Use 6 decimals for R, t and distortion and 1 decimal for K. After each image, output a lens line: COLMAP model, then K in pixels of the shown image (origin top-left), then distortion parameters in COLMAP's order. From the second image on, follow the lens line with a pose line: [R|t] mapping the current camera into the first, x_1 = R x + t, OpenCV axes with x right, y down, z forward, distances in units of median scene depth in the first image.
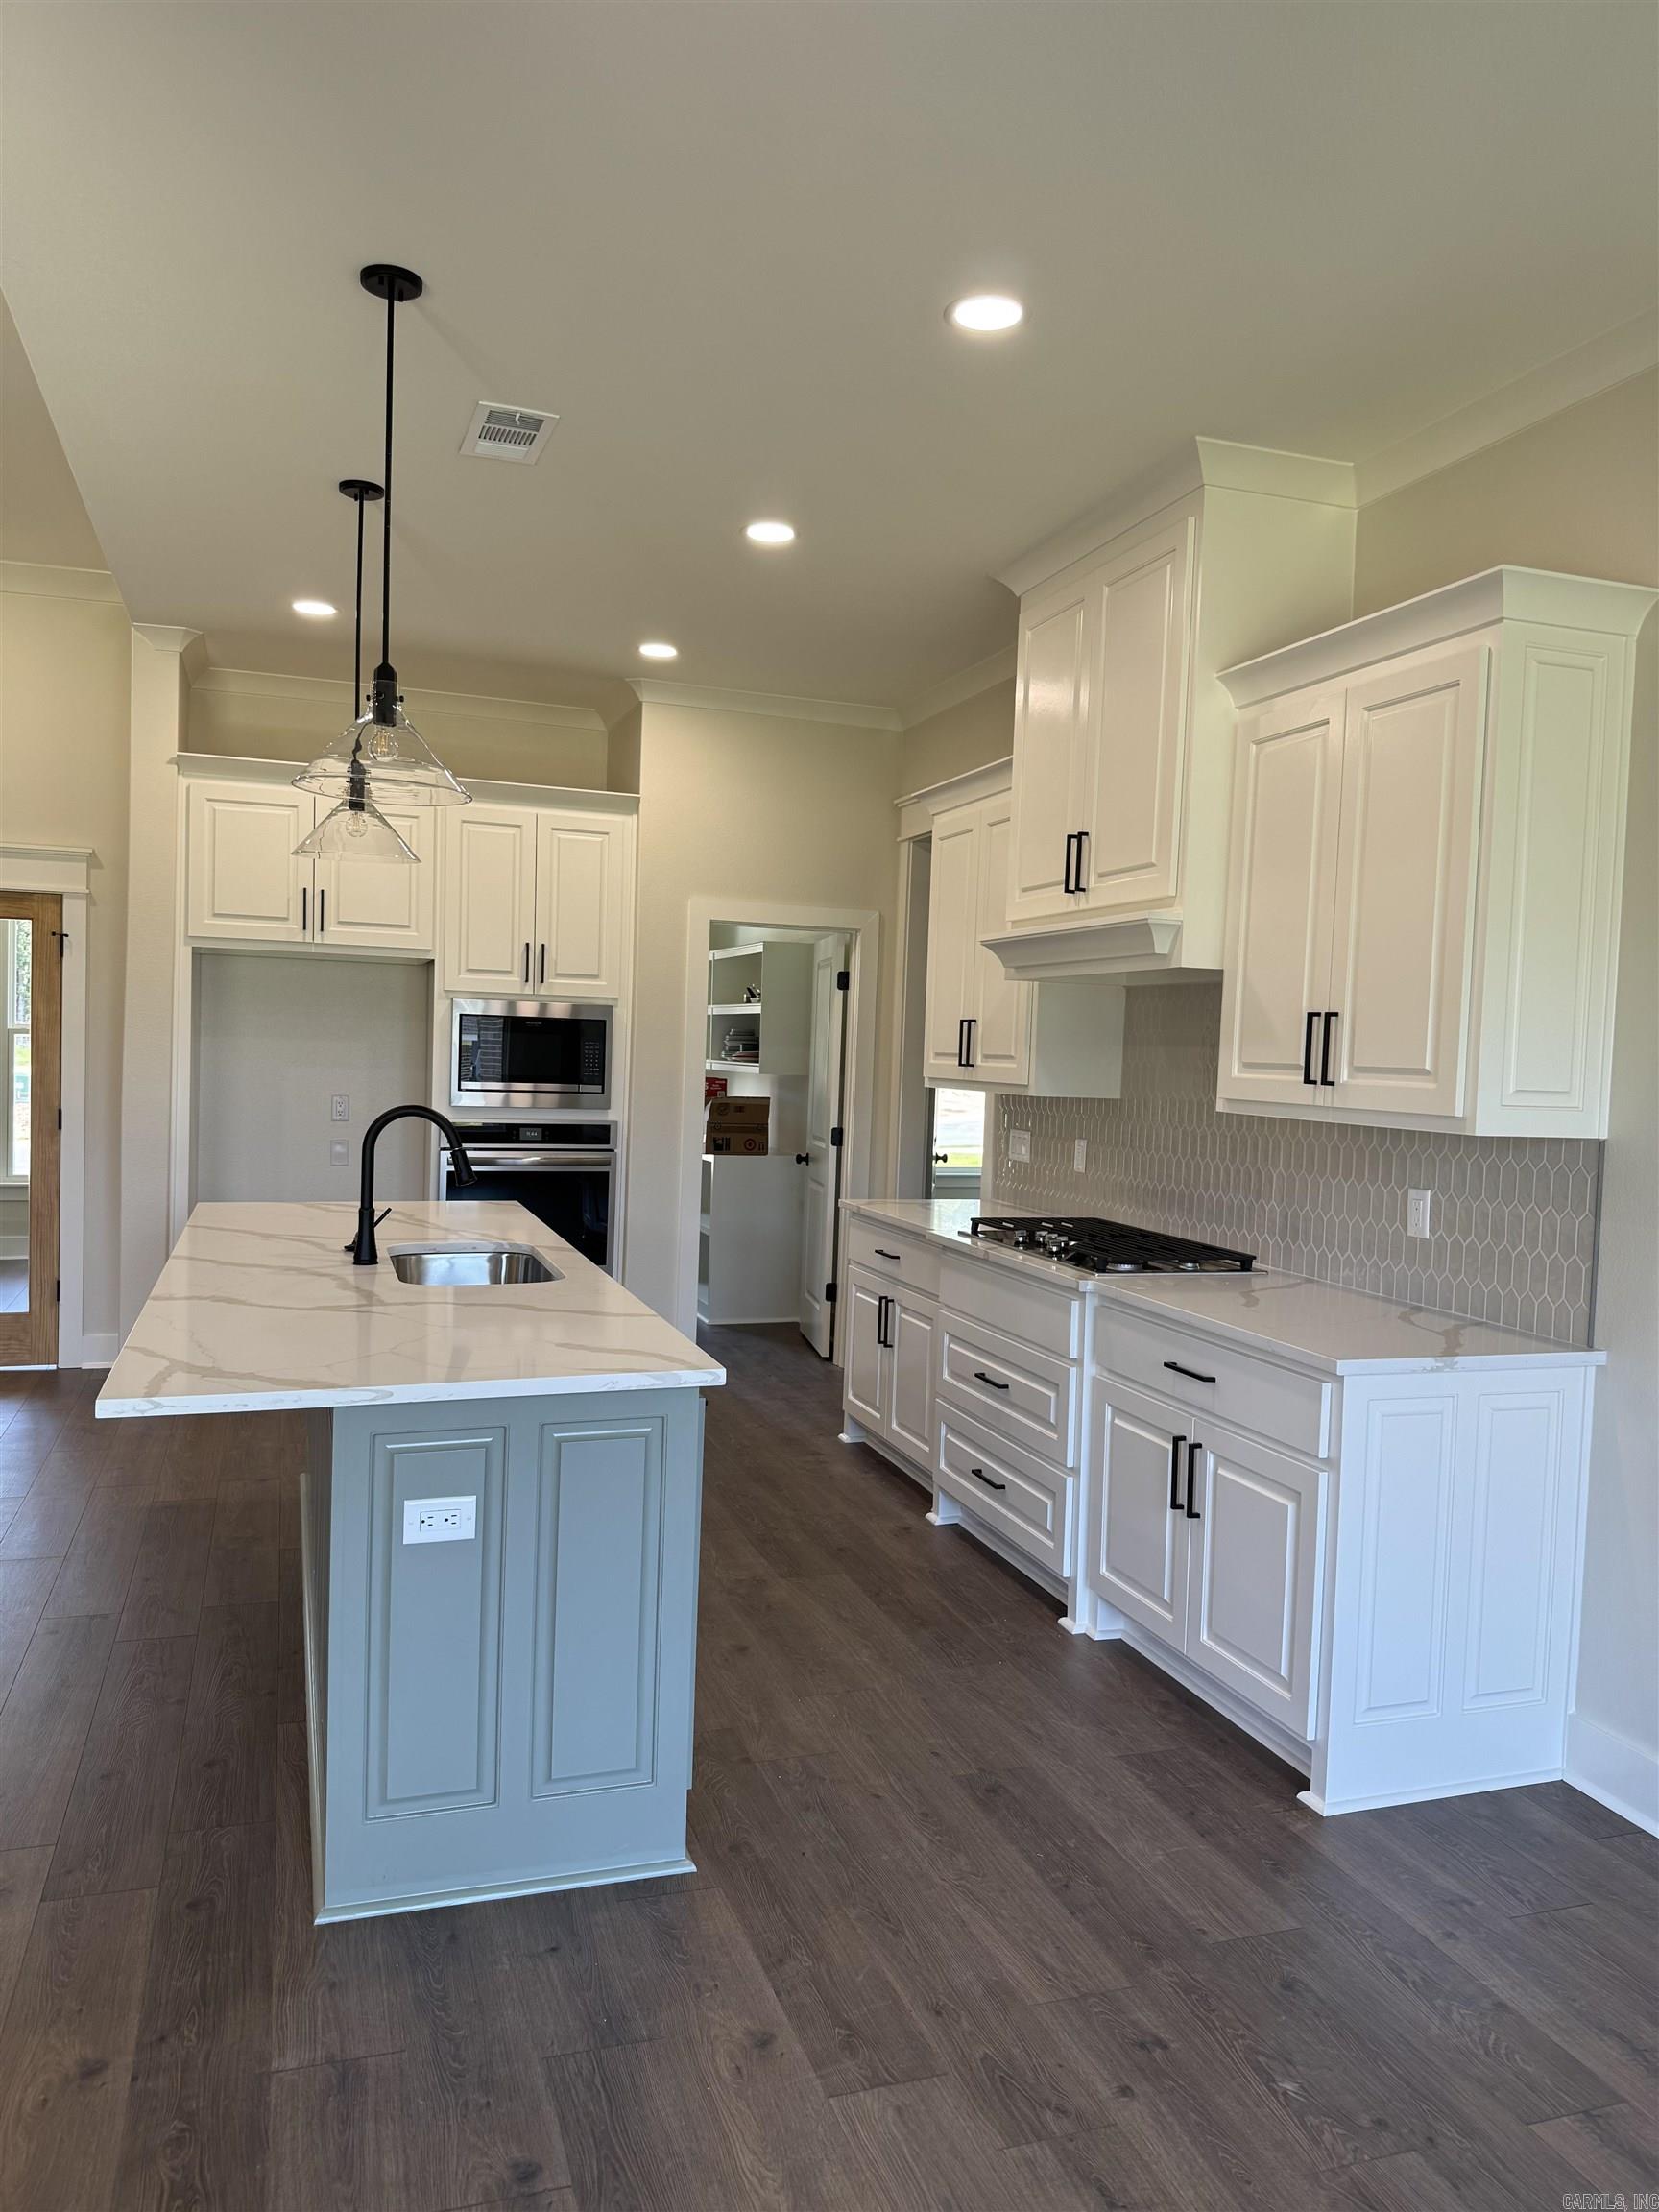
lens RADIAL K [[1550.7, 0, 820.2], [0, 1550.7, 1104.4], [0, 0, 1]] dist [0.098855, -0.124916]
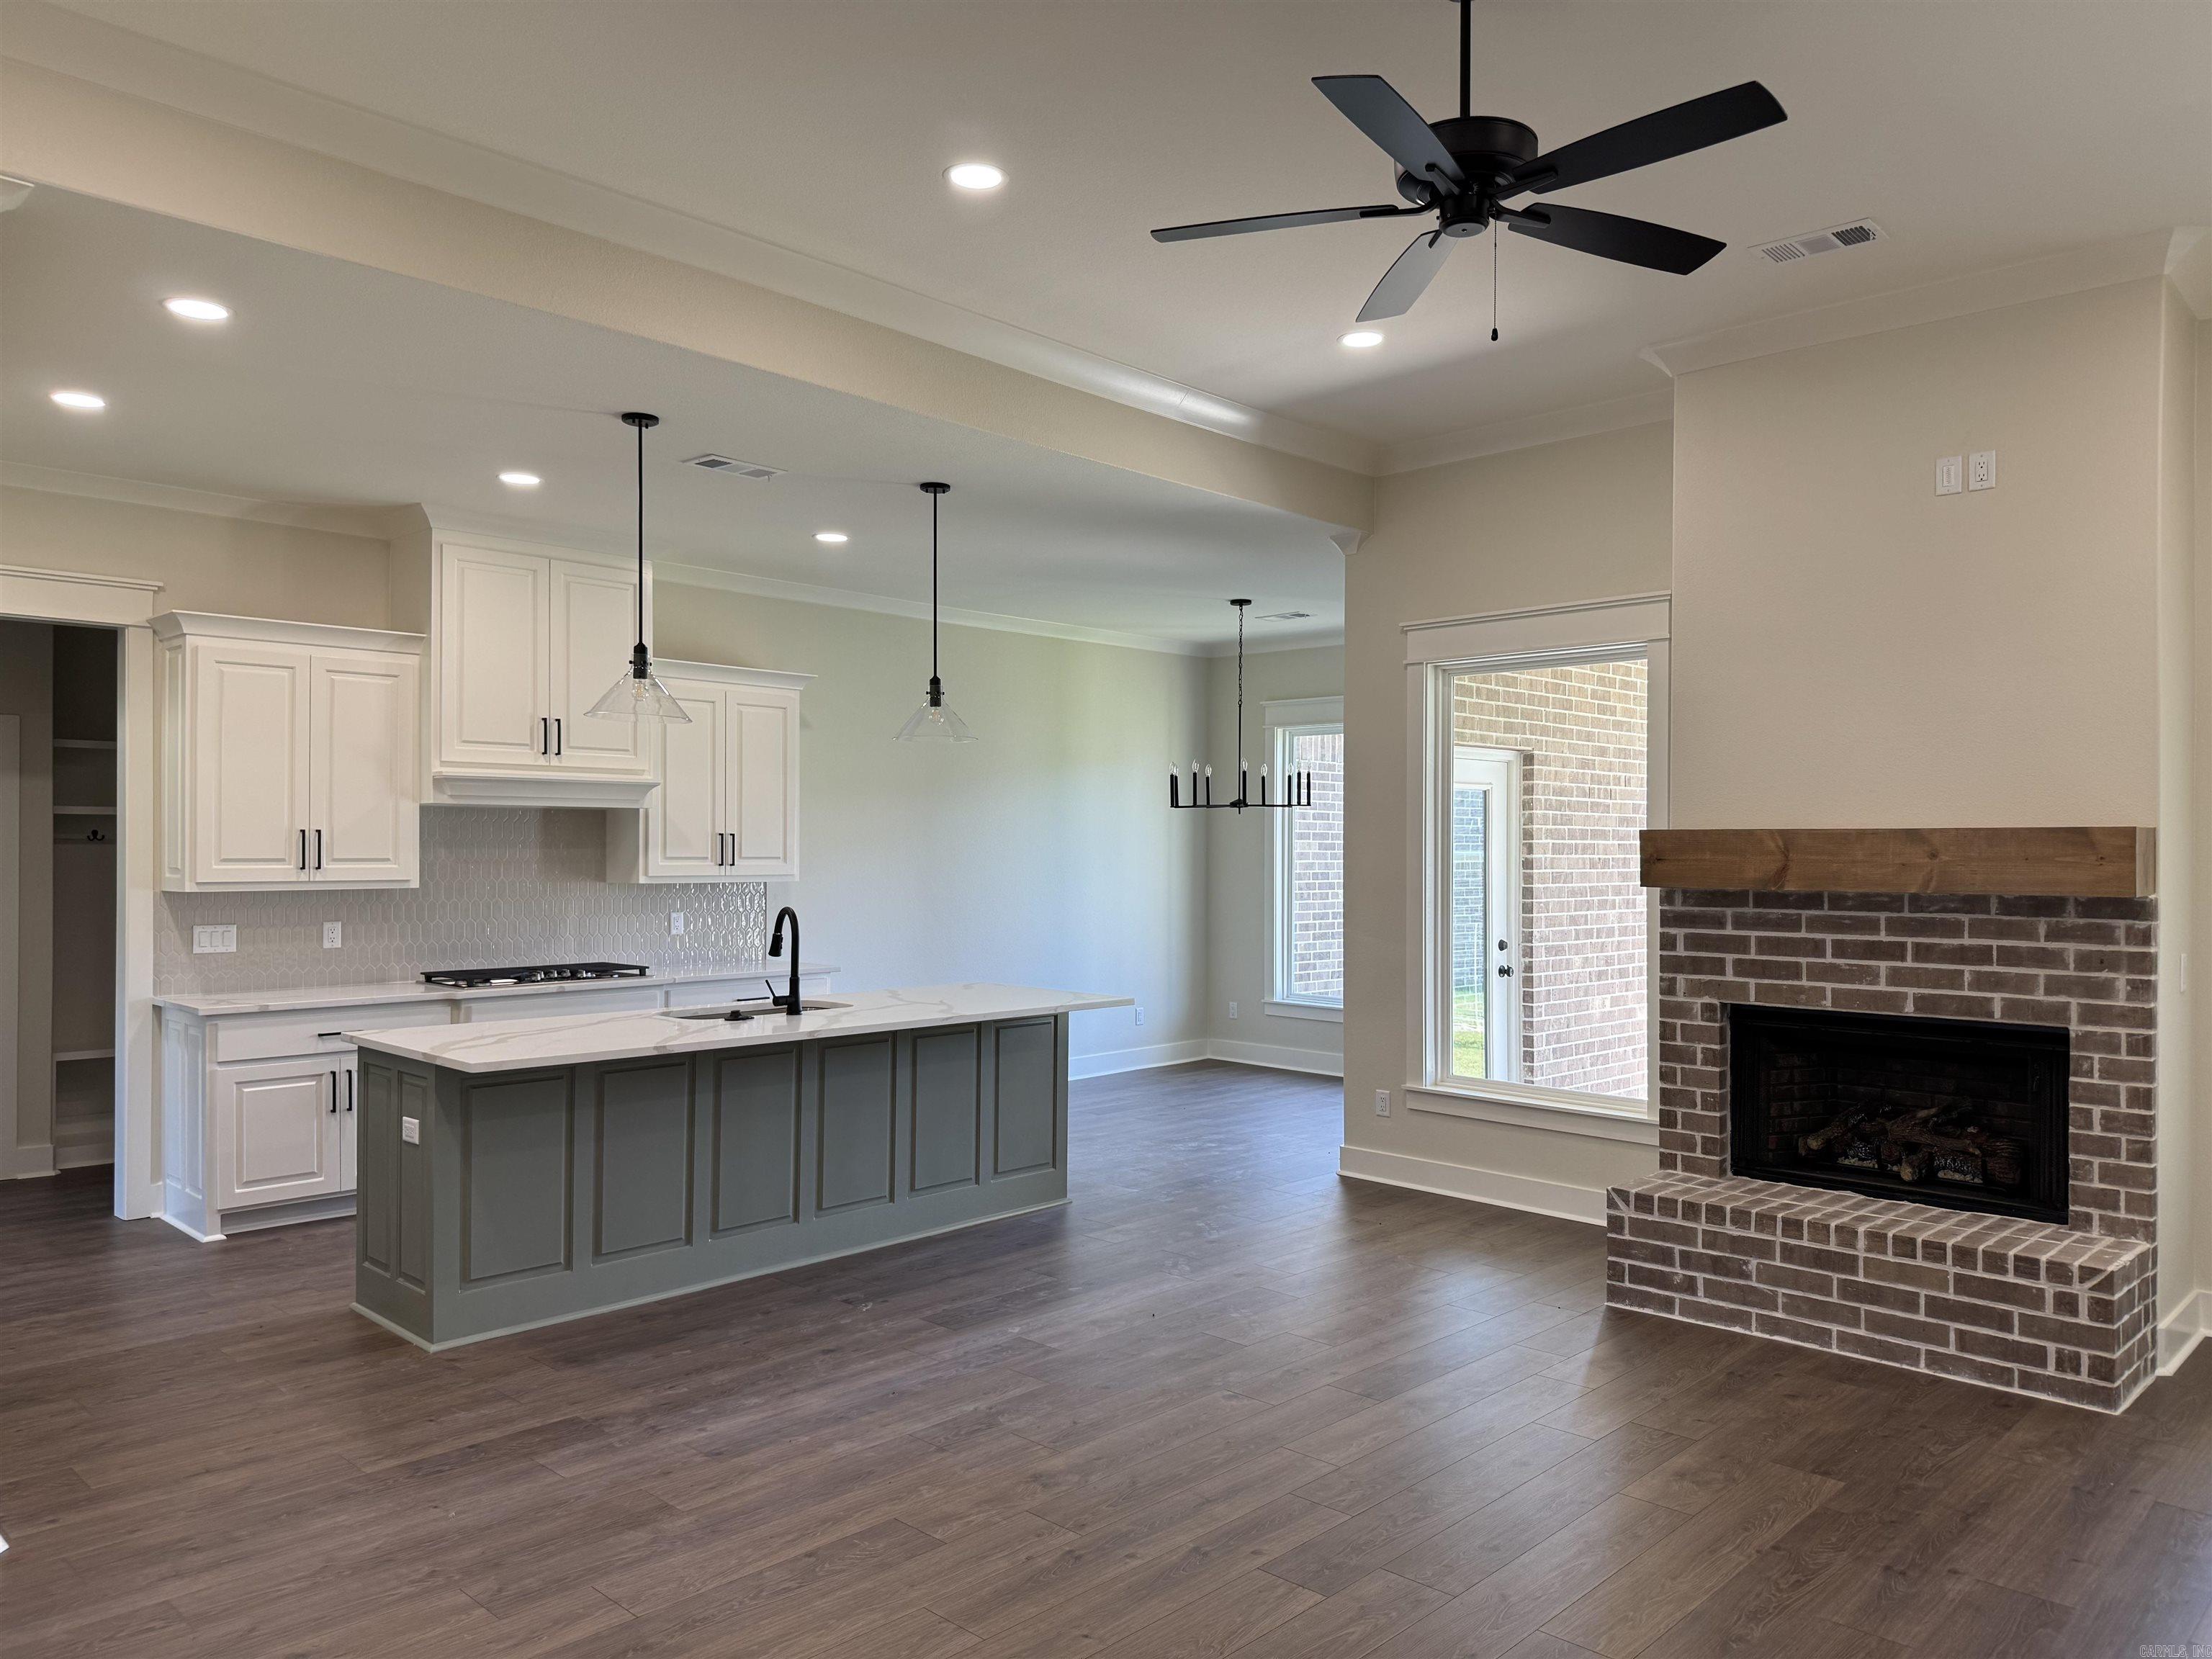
lens RADIAL K [[1559.8, 0, 1109.5], [0, 1559.8, 834.0], [0, 0, 1]] dist [0.064395, -0.096200]
pose [[-0.468777, -0.029347, 0.882829, -1.748126], [0.010007, 0.999207, 0.038529, -0.127633], [-0.883260, 0.026896, -0.468111, 1.424829]]
